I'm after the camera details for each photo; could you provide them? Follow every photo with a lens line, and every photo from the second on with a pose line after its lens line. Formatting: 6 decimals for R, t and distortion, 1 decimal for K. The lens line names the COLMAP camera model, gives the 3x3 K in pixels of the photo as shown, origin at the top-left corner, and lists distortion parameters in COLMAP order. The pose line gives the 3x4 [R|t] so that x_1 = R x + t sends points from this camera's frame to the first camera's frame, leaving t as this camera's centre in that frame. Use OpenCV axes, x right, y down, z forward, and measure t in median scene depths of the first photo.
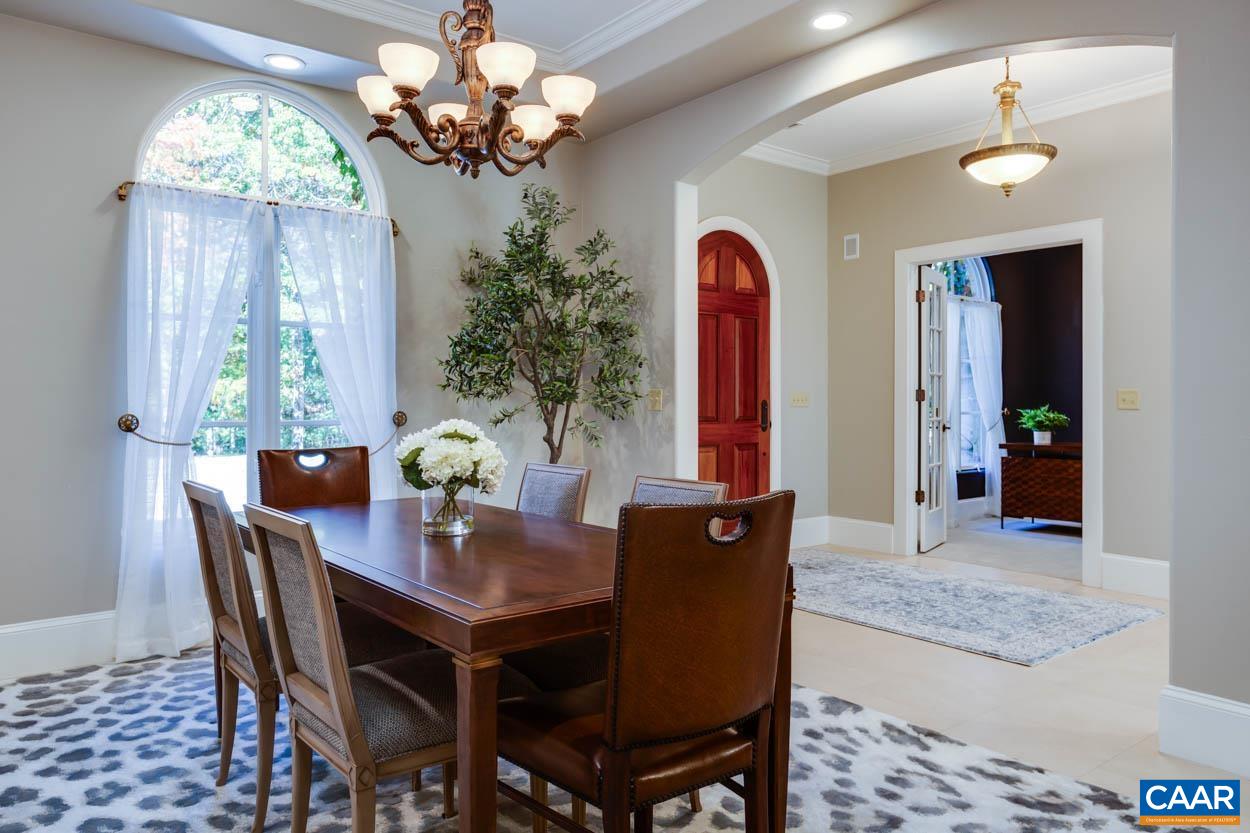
lens RADIAL K [[845.7, 0, 625.8], [0, 845.7, 402.8], [0, 0, 1]] dist [-0.005242, -0.001771]
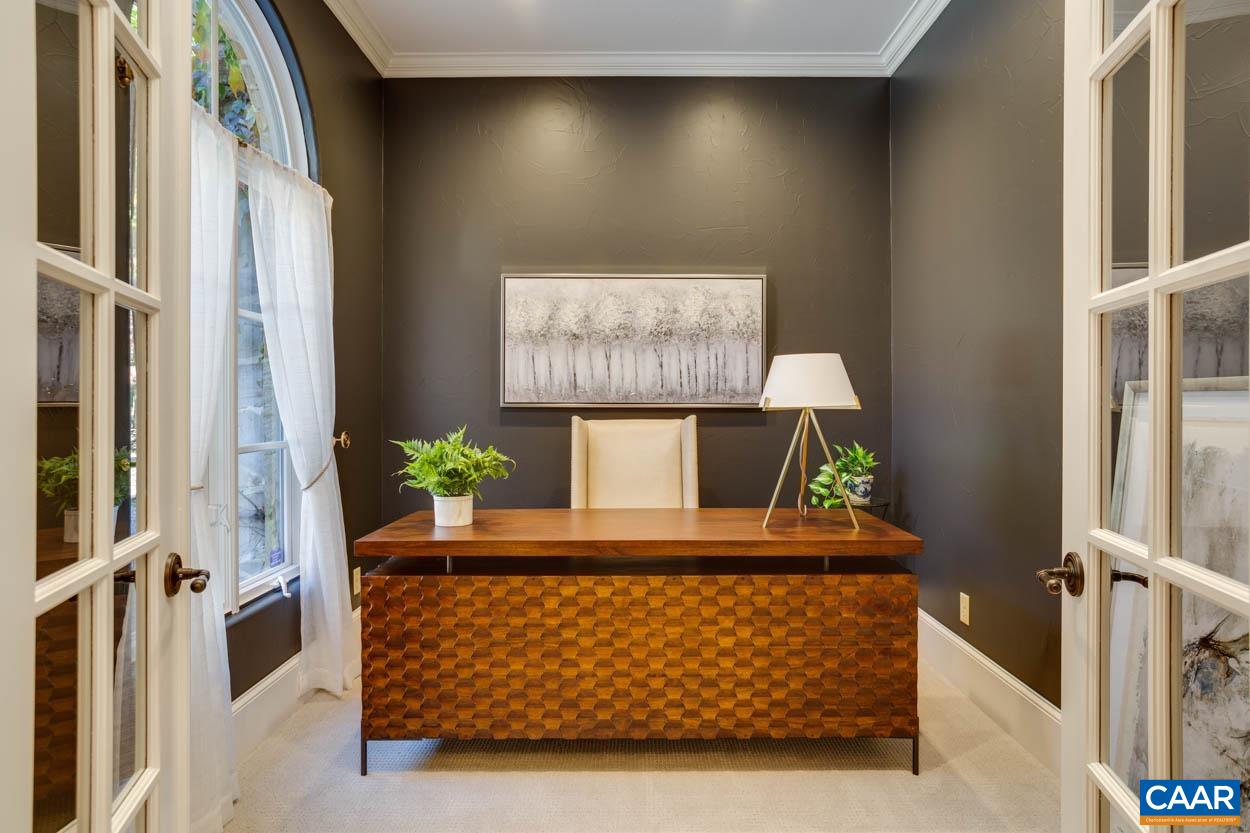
lens RADIAL K [[710.6, 0, 626.7], [0, 710.6, 408.6], [0, 0, 1]] dist [-0.026900, -0.000344]
pose [[0.618288, -0.002856, 0.785947, 0.281394], [0.001950, 0.999996, 0.002099, -0.007624], [-0.785949, 0.000235, 0.618291, 0.732475]]
